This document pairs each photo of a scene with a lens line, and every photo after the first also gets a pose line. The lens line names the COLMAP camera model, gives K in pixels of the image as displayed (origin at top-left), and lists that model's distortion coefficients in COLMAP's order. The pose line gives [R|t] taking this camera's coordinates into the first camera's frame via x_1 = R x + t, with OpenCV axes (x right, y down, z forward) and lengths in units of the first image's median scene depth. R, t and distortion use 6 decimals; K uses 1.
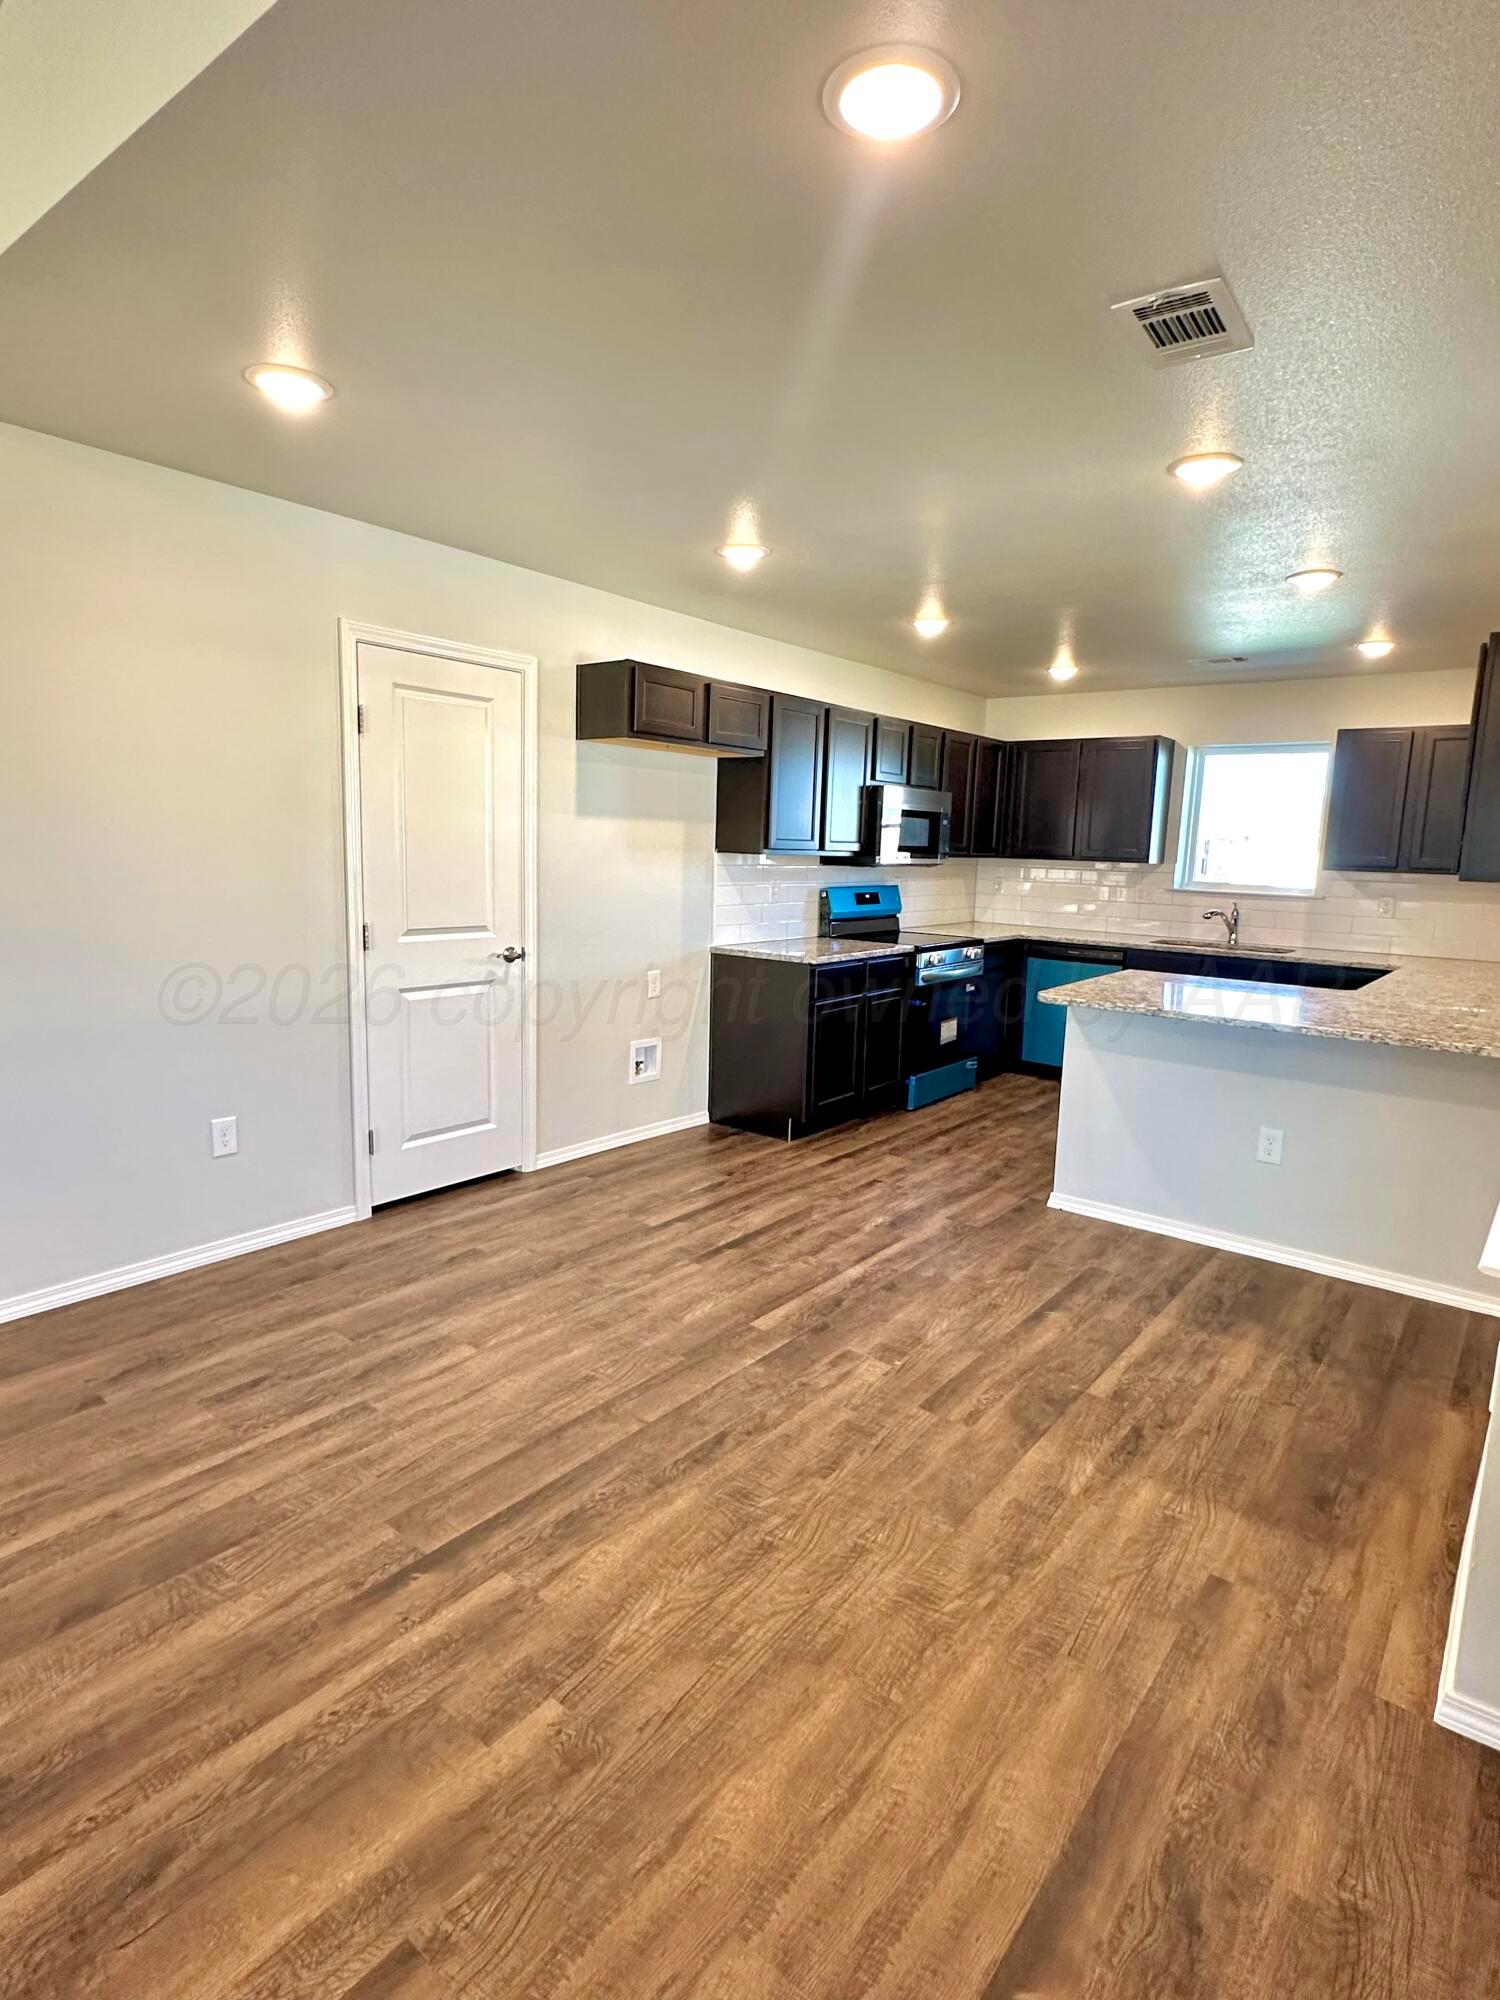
lens RADIAL K [[1063.1, 0, 742.1], [0, 1063.1, 998.4], [0, 0, 1]] dist [-0.000825, -0.000133]
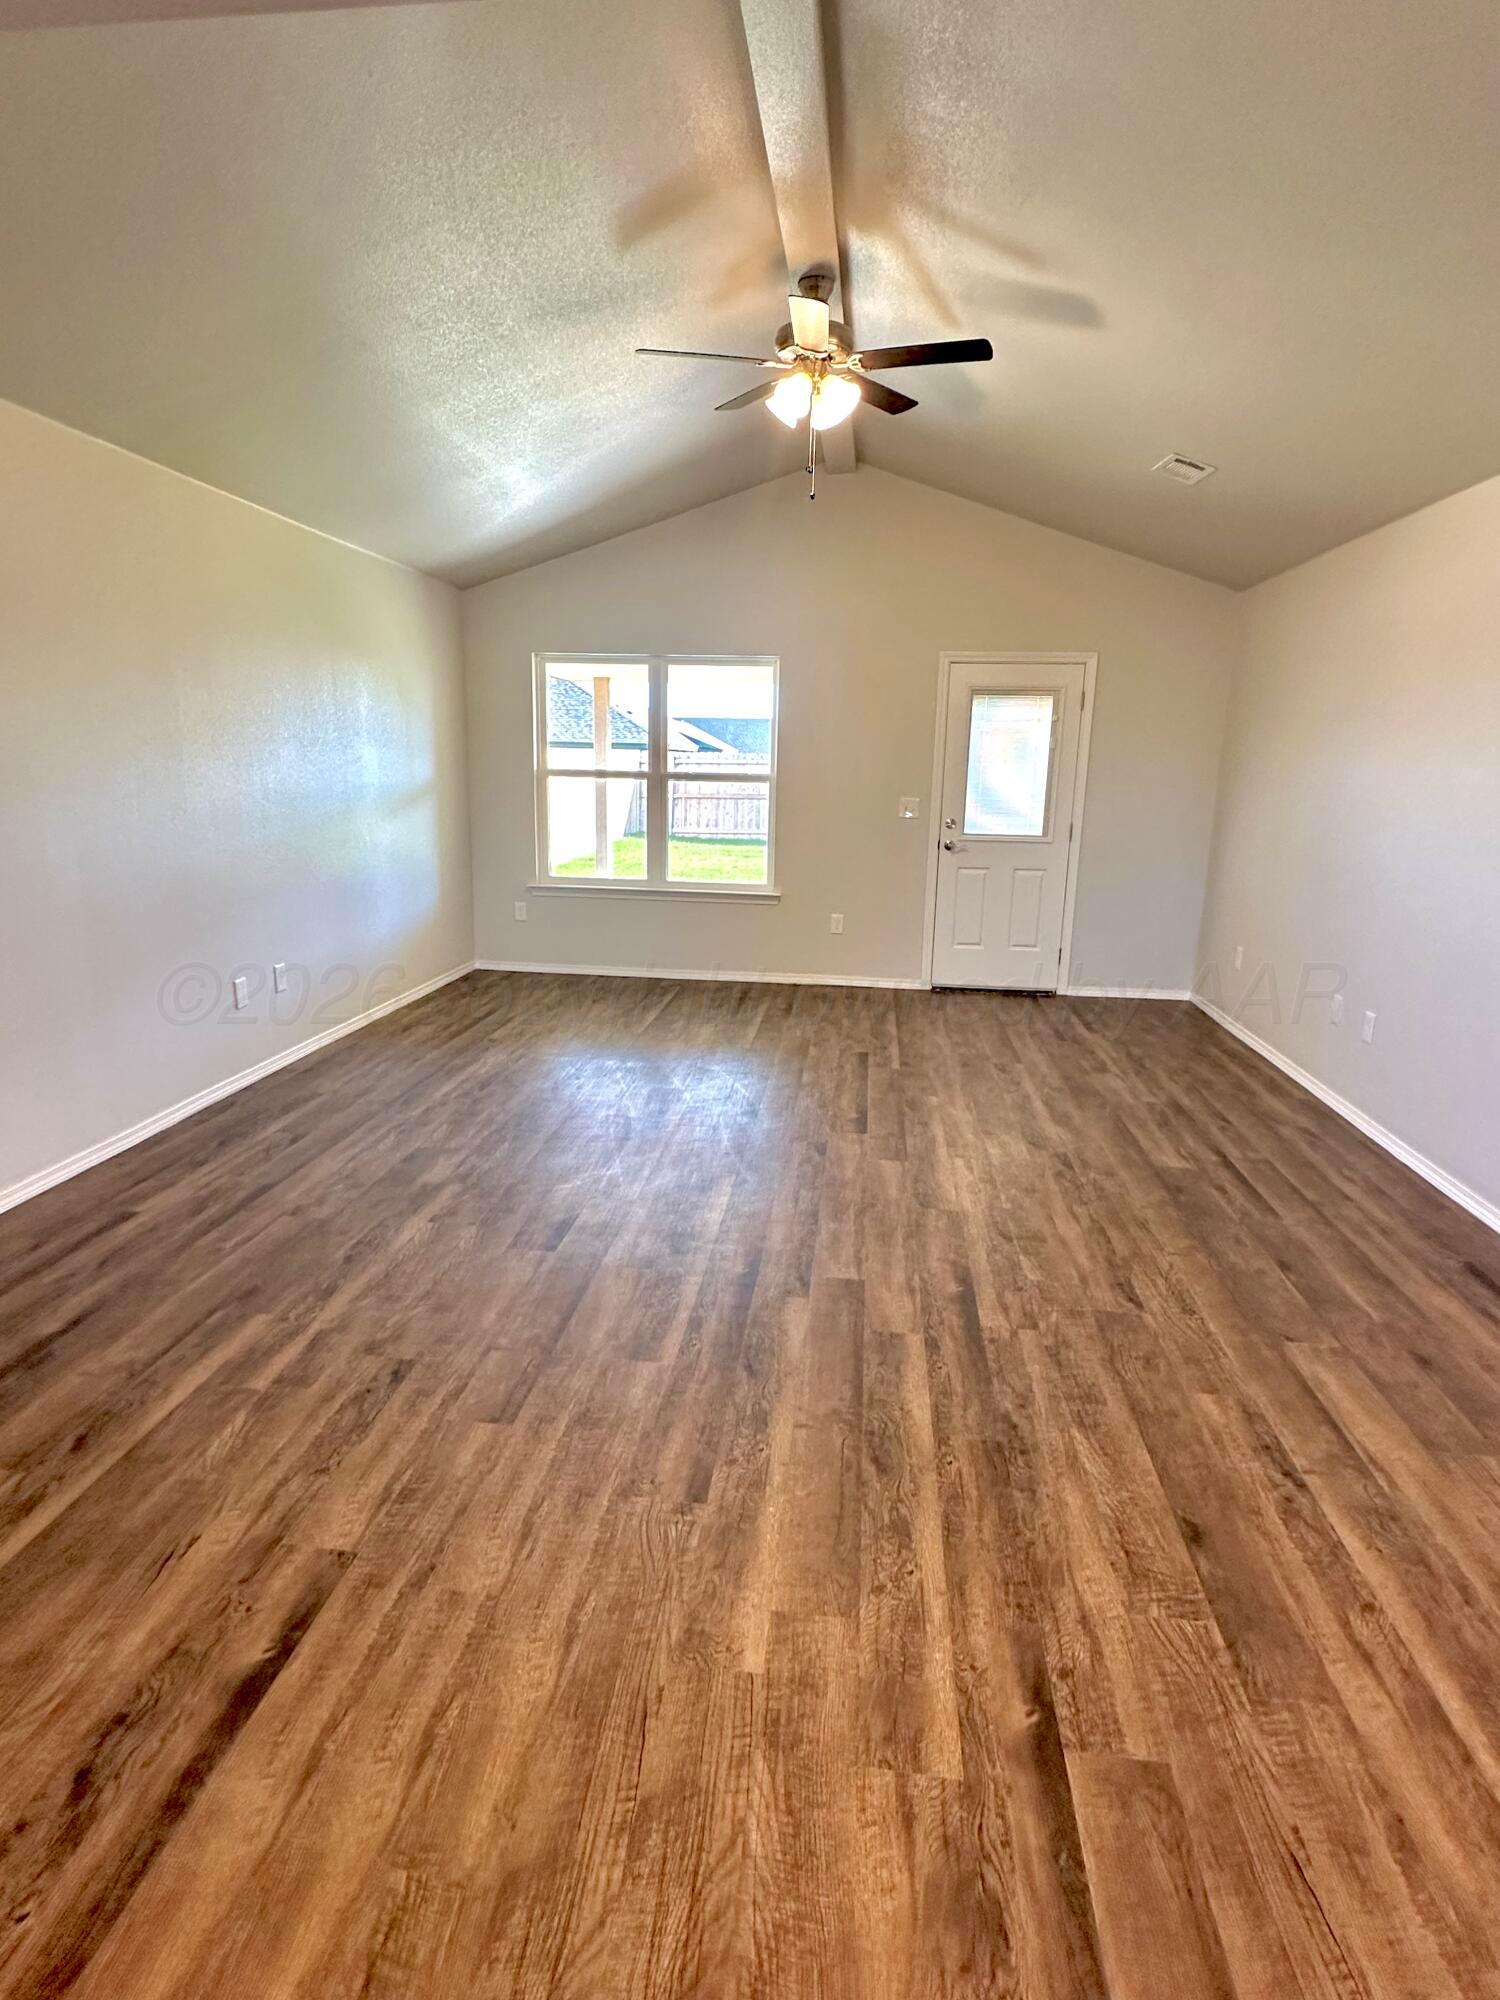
lens RADIAL K [[1063.1, 0, 750.9], [0, 1063.1, 1004.3], [0, 0, 1]] dist [-0.000825, -0.000133]
pose [[-0.847317, 0.068601, -0.526638, 0.275581], [-0.125515, 0.937665, 0.324085, -0.205080], [0.516042, 0.340704, -0.785889, 1.443108]]
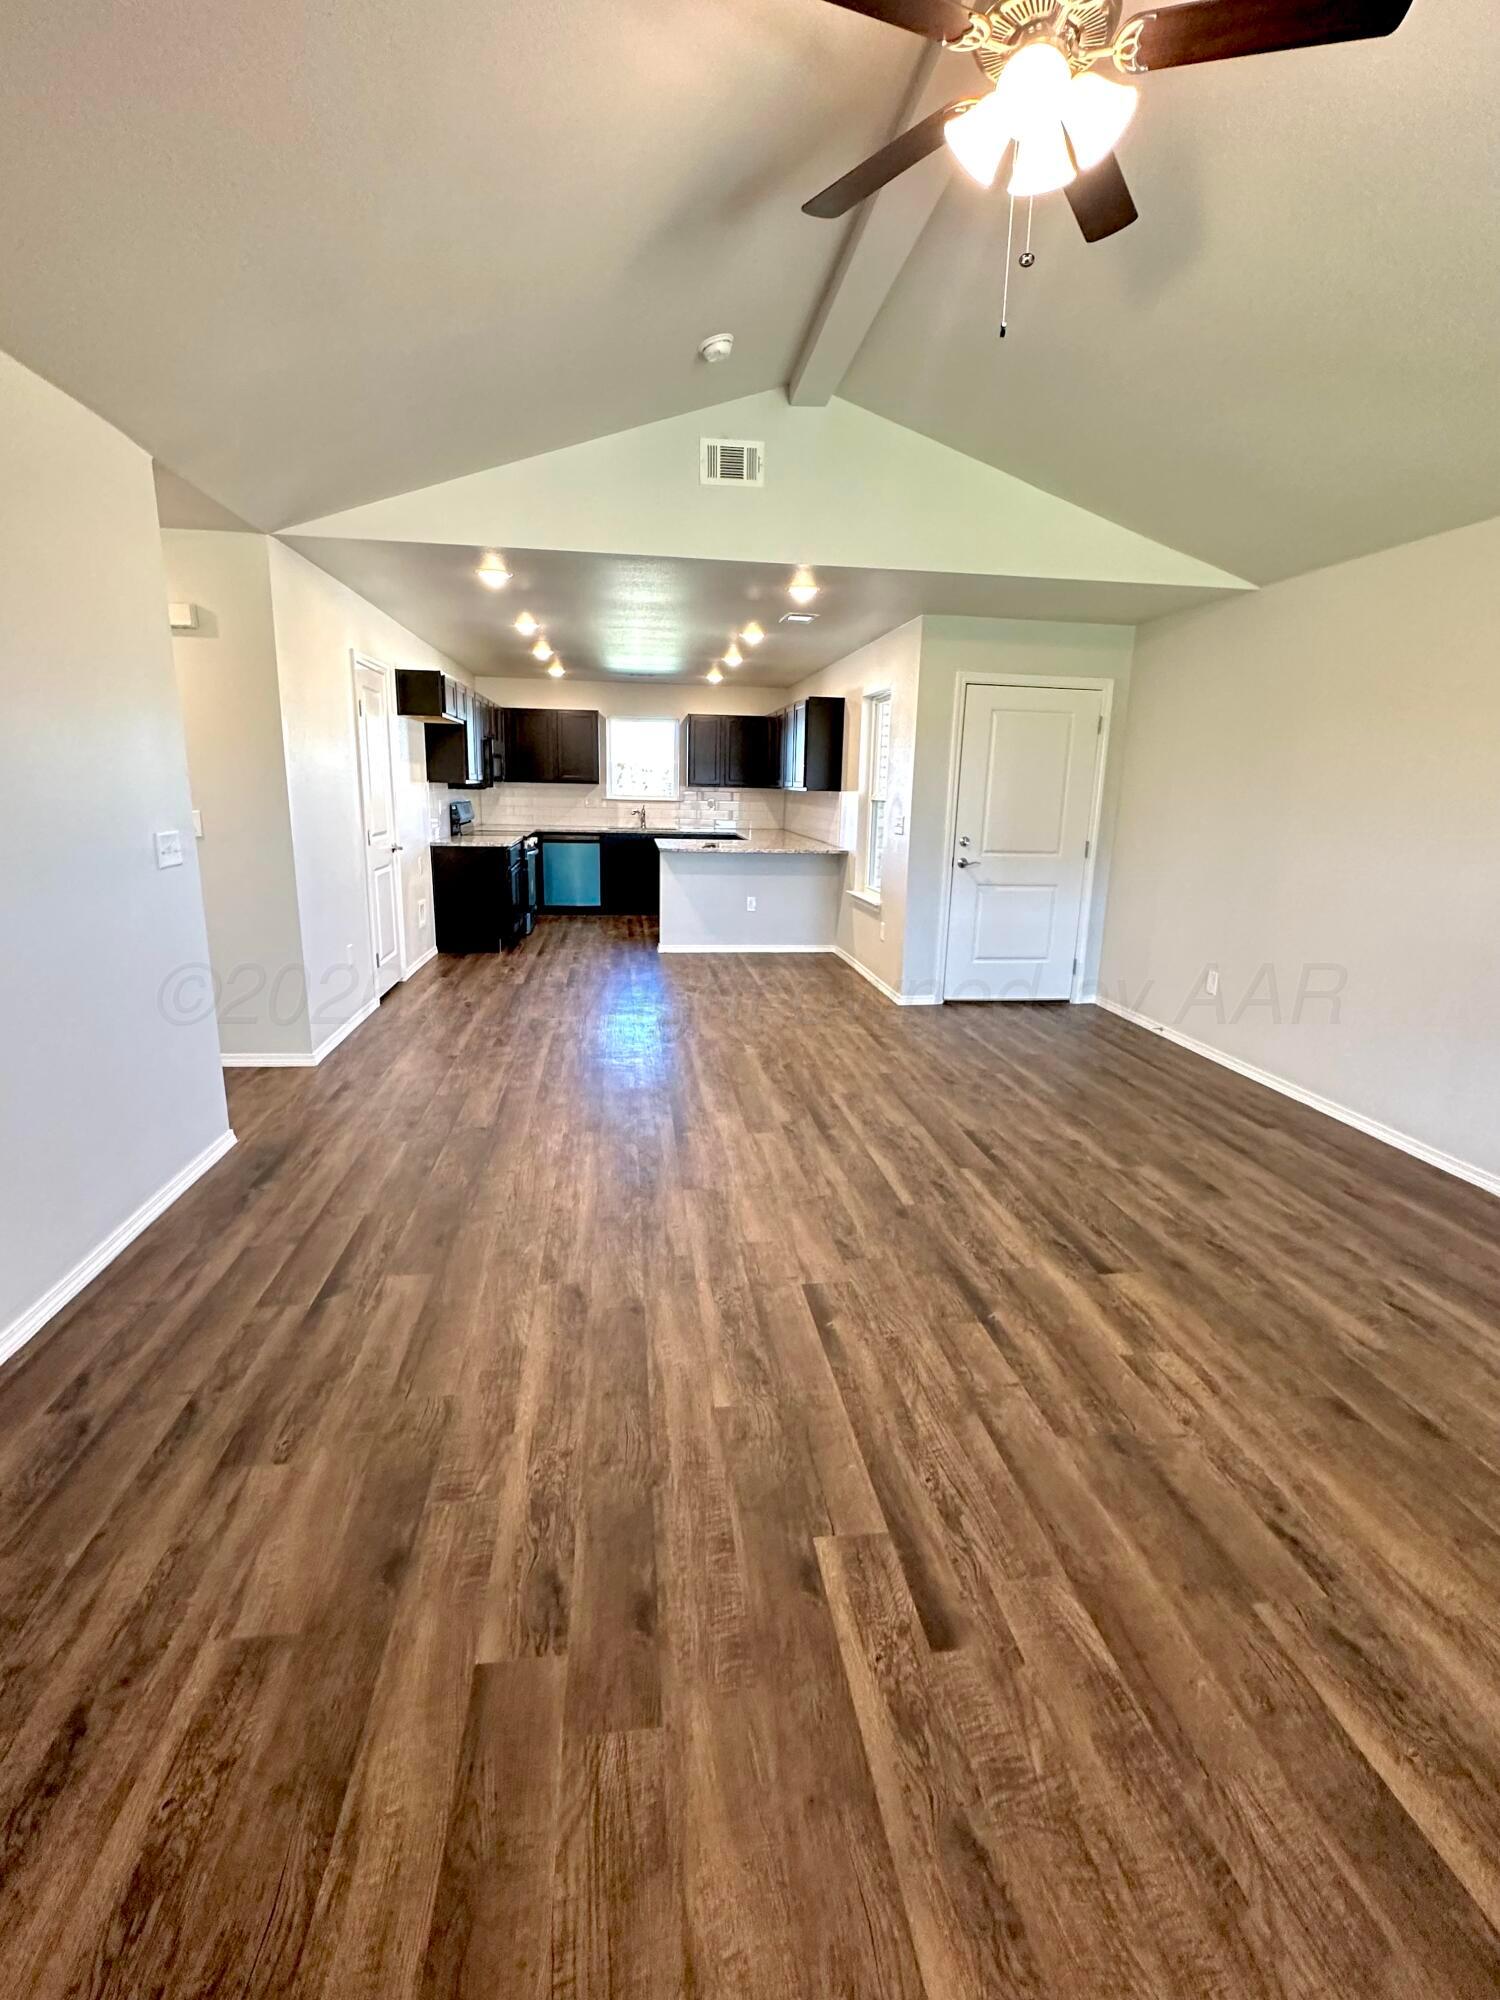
lens RADIAL K [[933.7, 0, 752.5], [0, 933.7, 1005.9], [0, 0, 1]] dist [0.000624, -0.000387]
pose [[0.695732, -0.182115, 0.694832, -2.039932], [0.104656, 0.982704, 0.152775, 0.085493], [-0.710637, -0.033572, 0.702758, -1.011304]]
